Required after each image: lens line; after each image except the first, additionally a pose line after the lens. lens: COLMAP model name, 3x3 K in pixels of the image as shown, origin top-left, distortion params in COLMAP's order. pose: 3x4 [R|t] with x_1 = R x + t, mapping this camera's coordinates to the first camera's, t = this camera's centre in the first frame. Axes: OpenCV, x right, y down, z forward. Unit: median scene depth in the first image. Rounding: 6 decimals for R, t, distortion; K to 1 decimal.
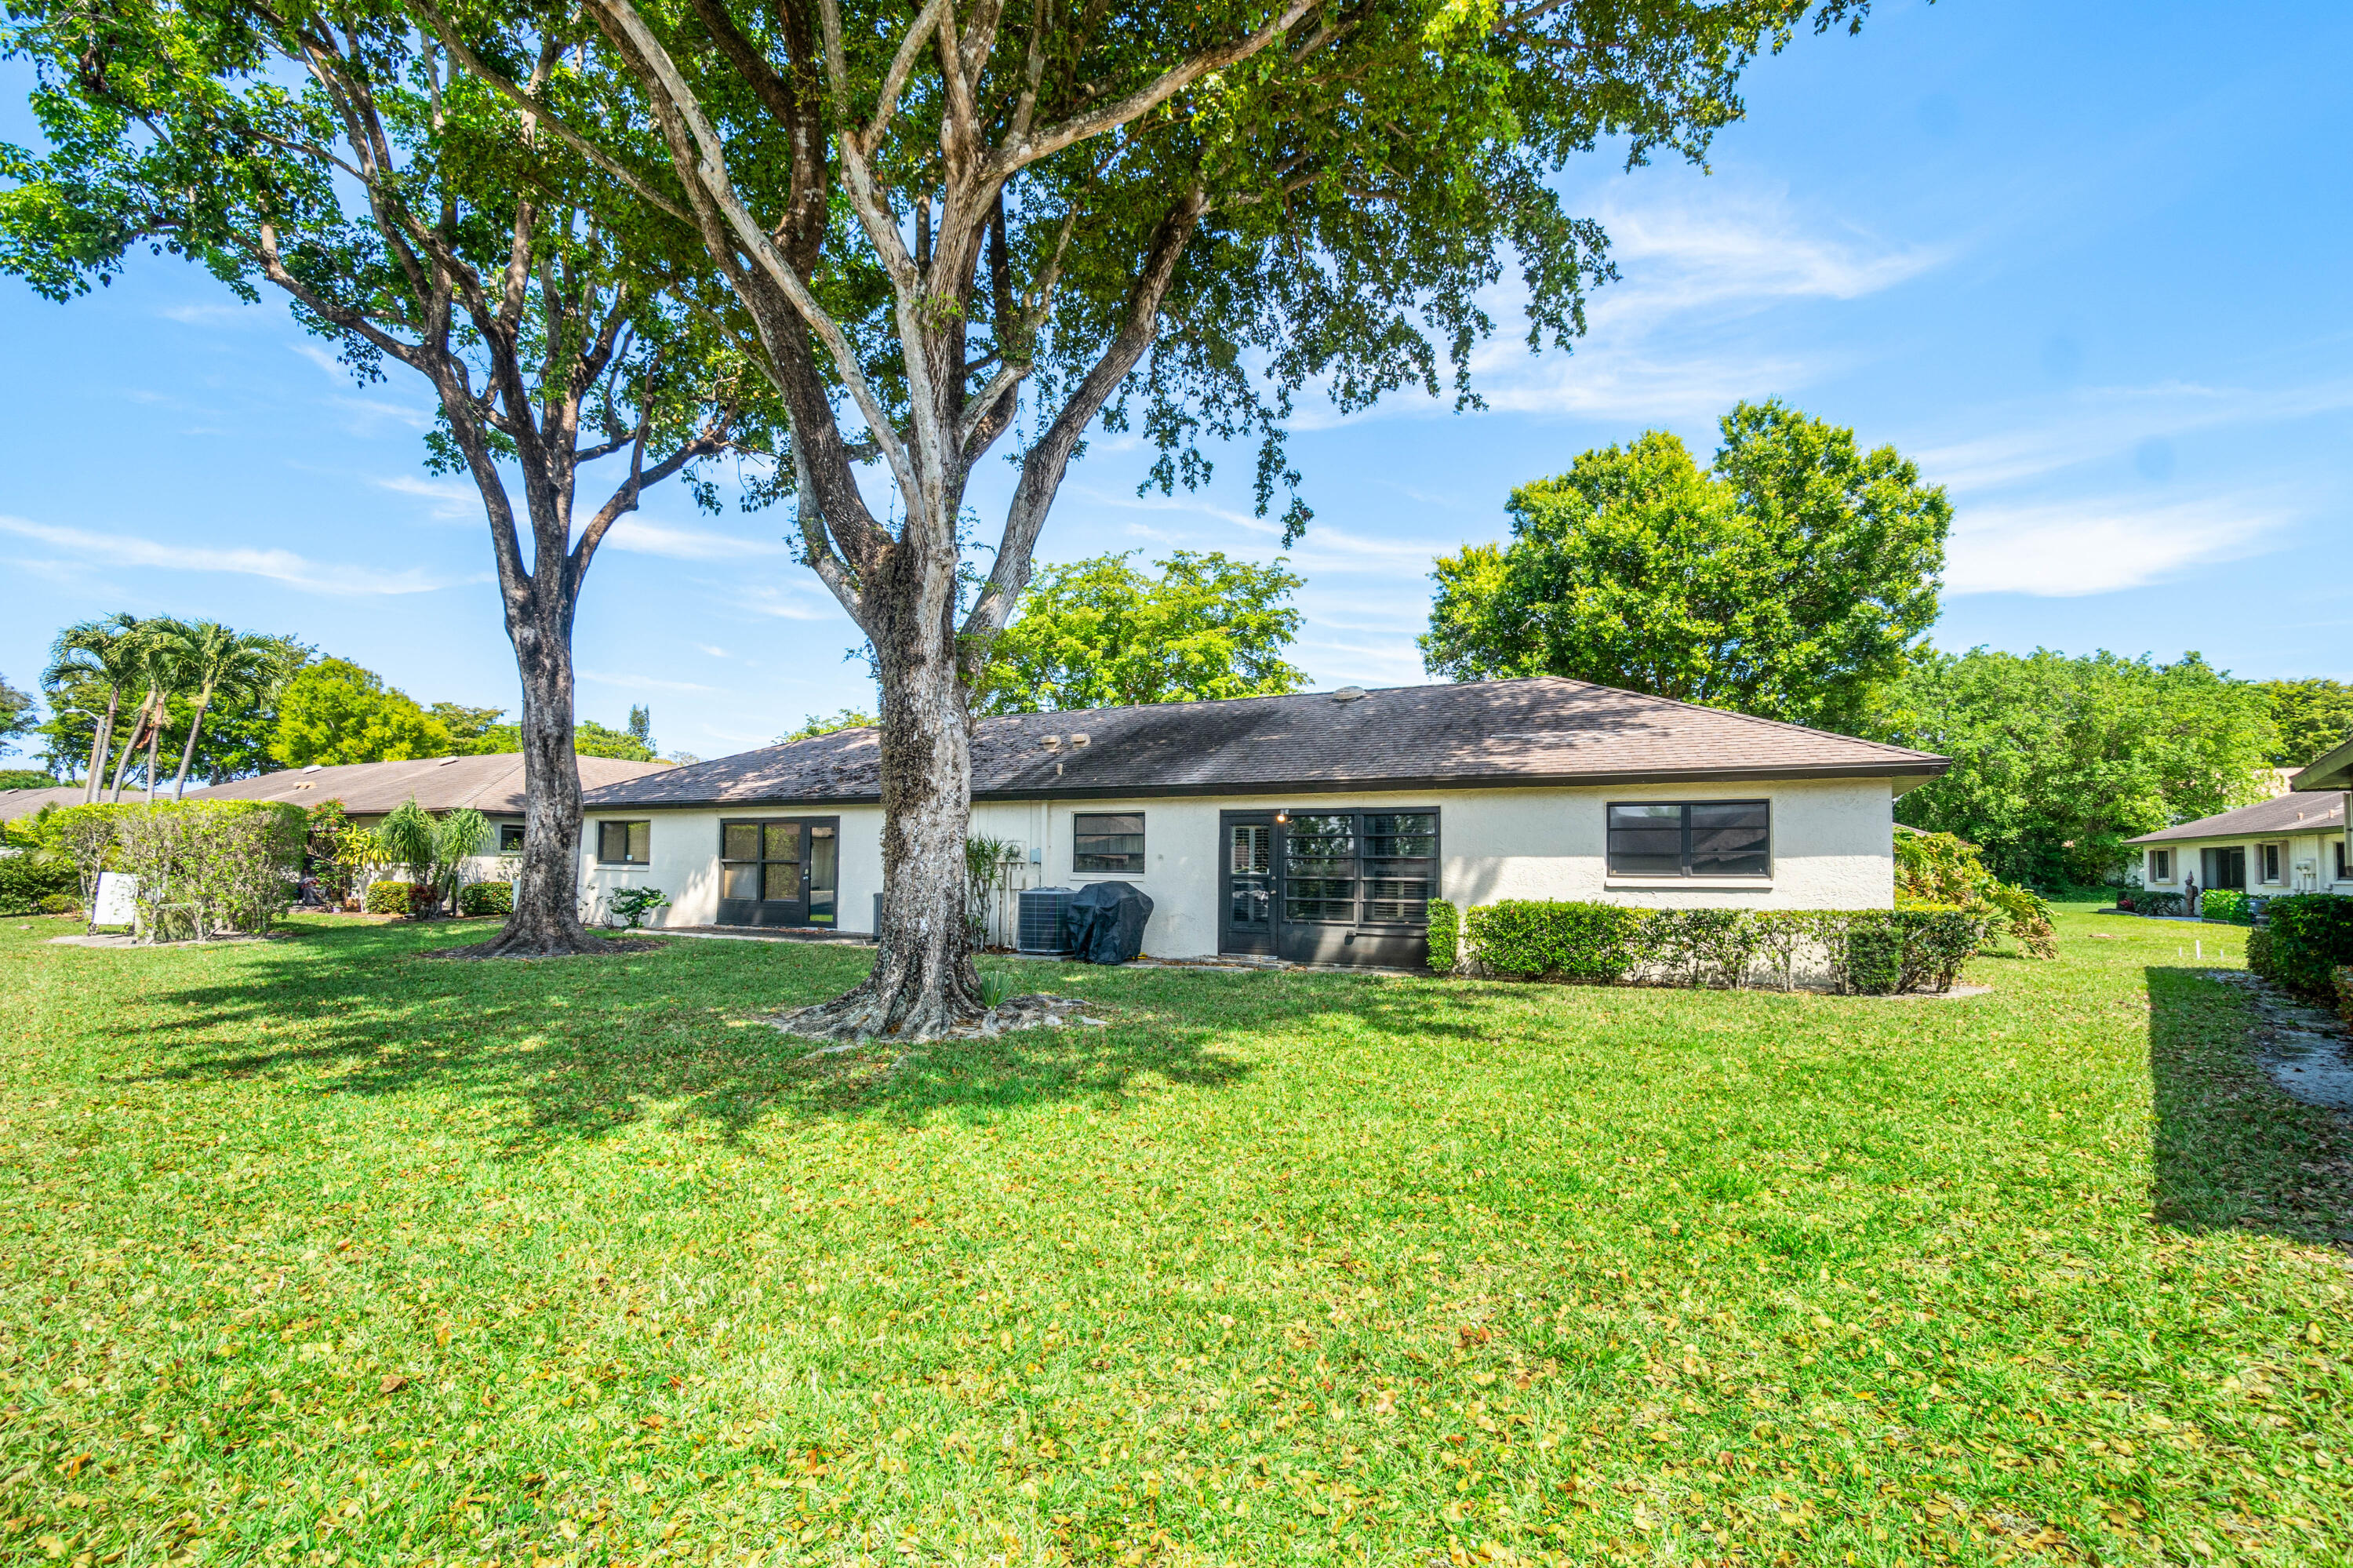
lens RADIAL K [[1098.5, 0, 1173.6], [0, 1098.5, 772.7], [0, 0, 1]] dist [-0.056040, 0.019368]
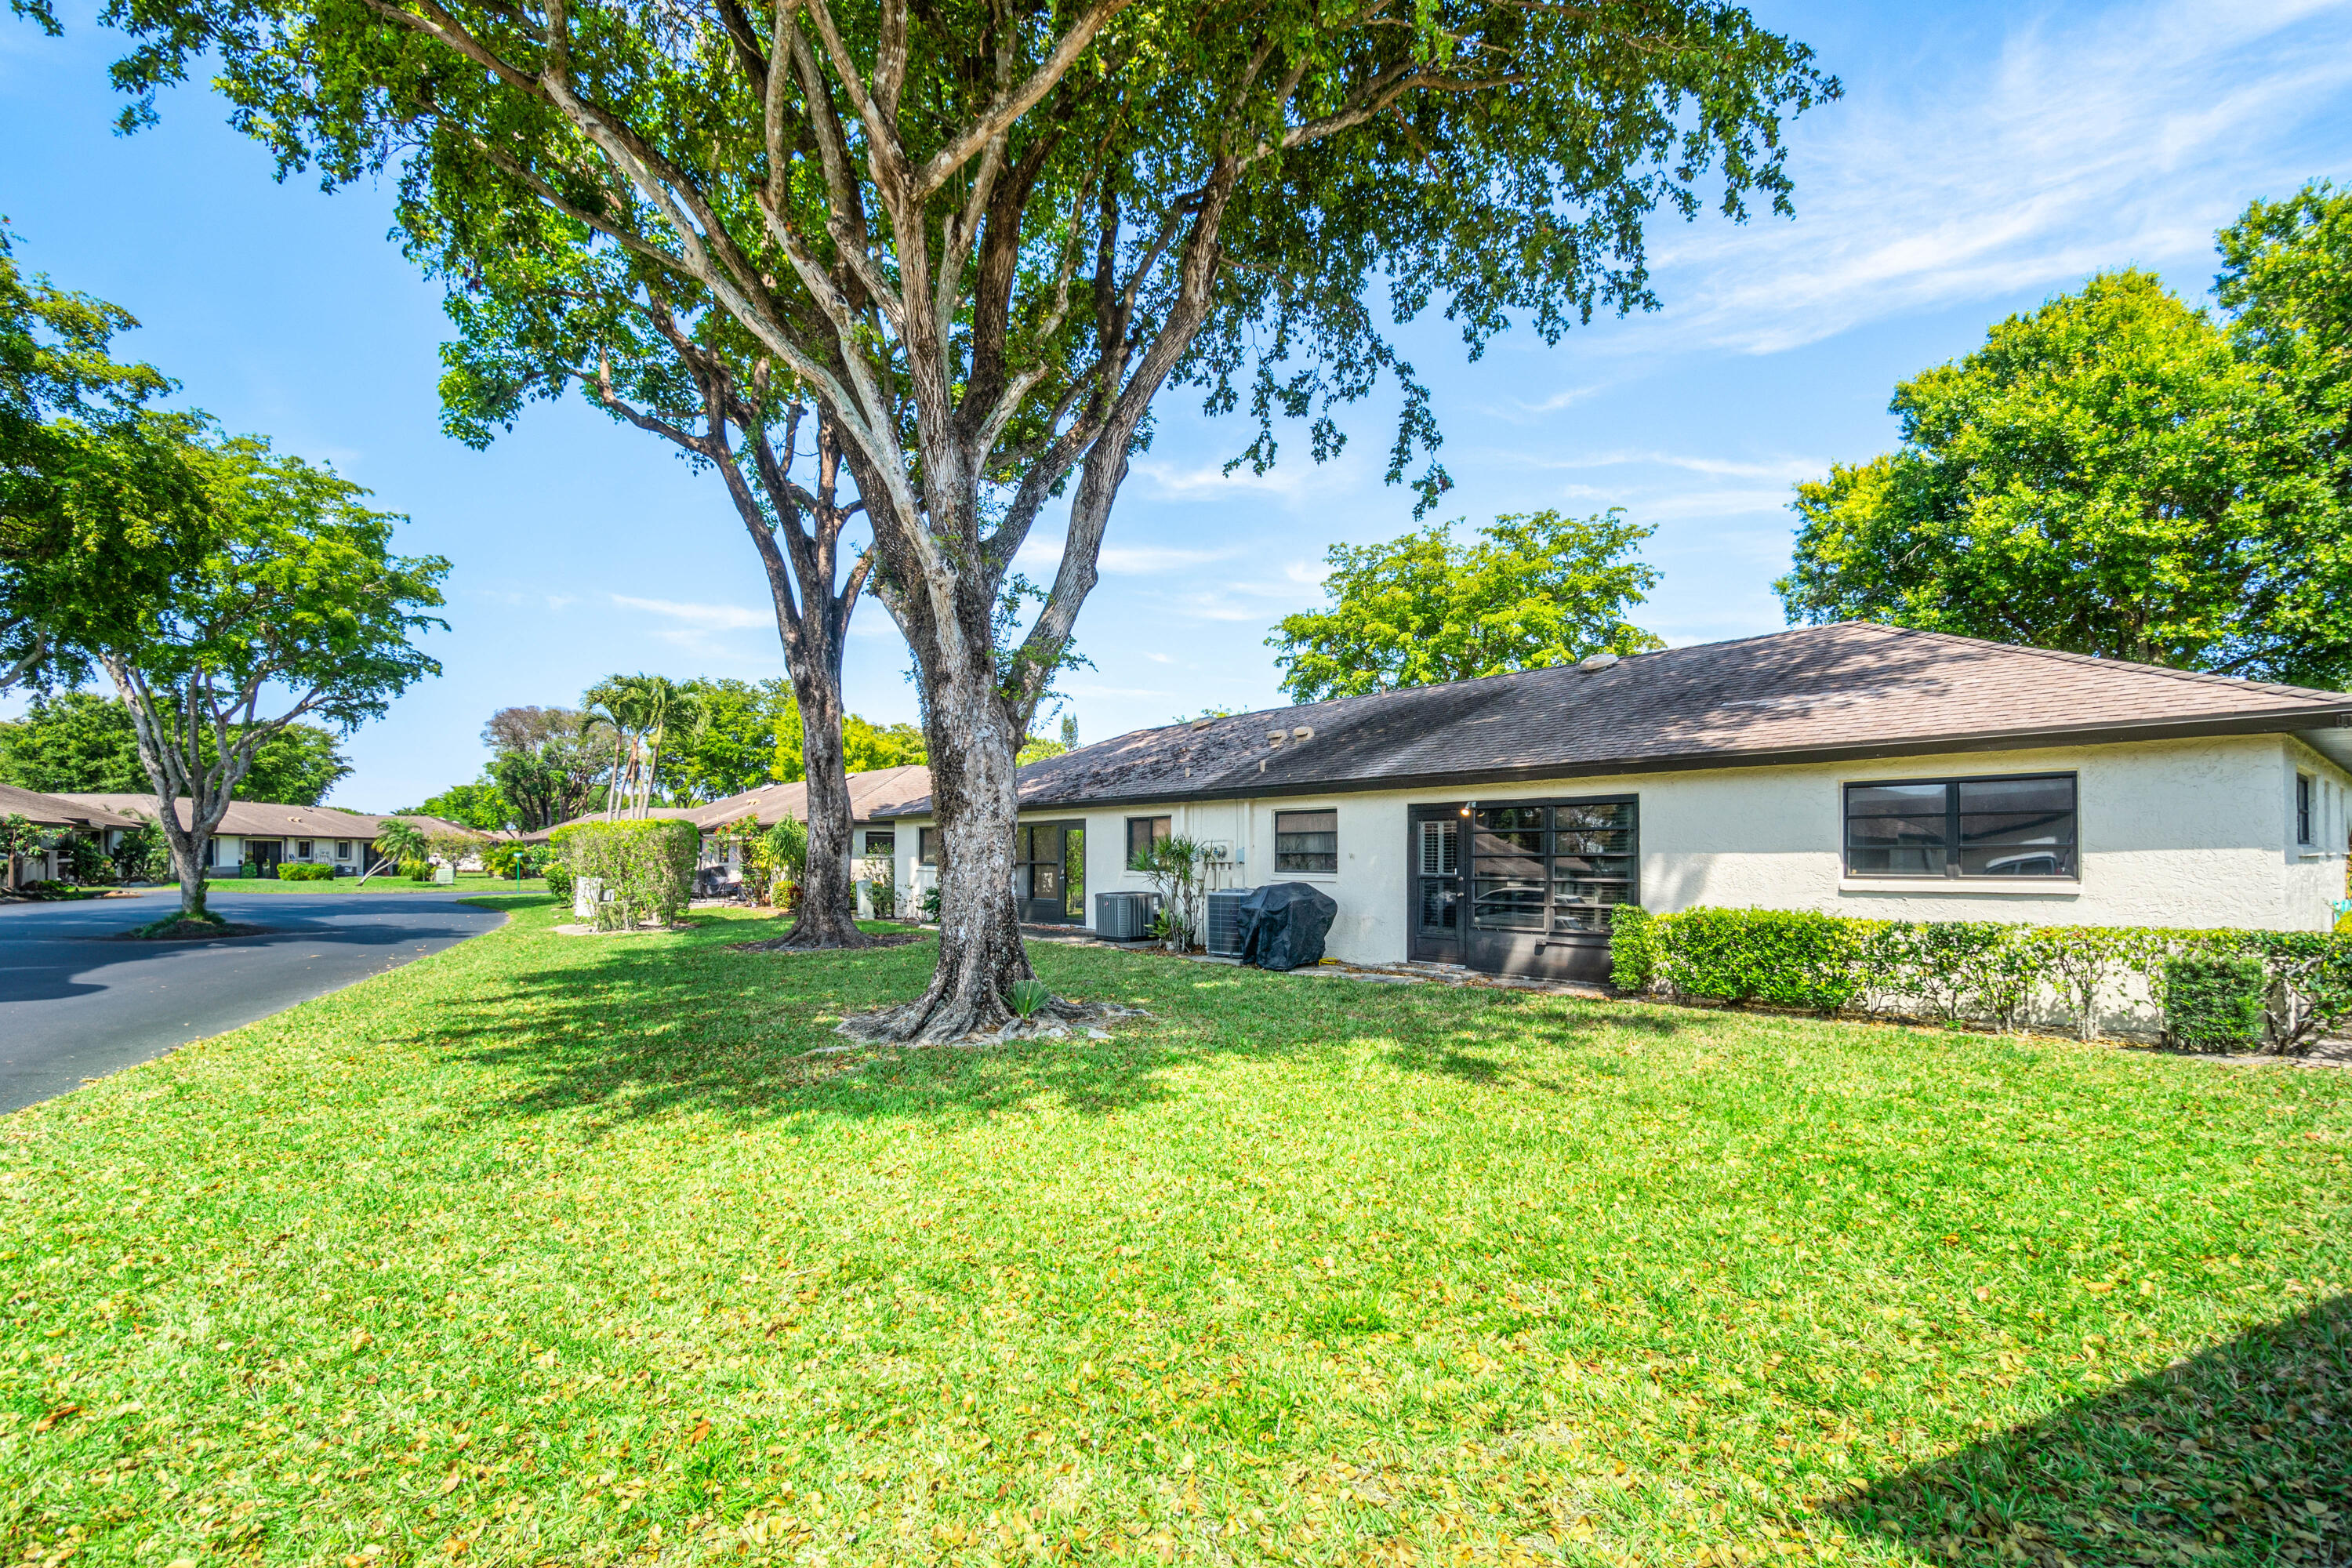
lens RADIAL K [[1105.9, 0, 1141.6], [0, 1105.9, 785.6], [0, 0, 1]] dist [-0.050858, 0.019578]
pose [[0.912004, -0.037570, -0.408458, 0.205316], [0.046804, 0.998824, 0.012634, -0.003291], [0.407503, -0.030639, 0.912690, 0.067749]]
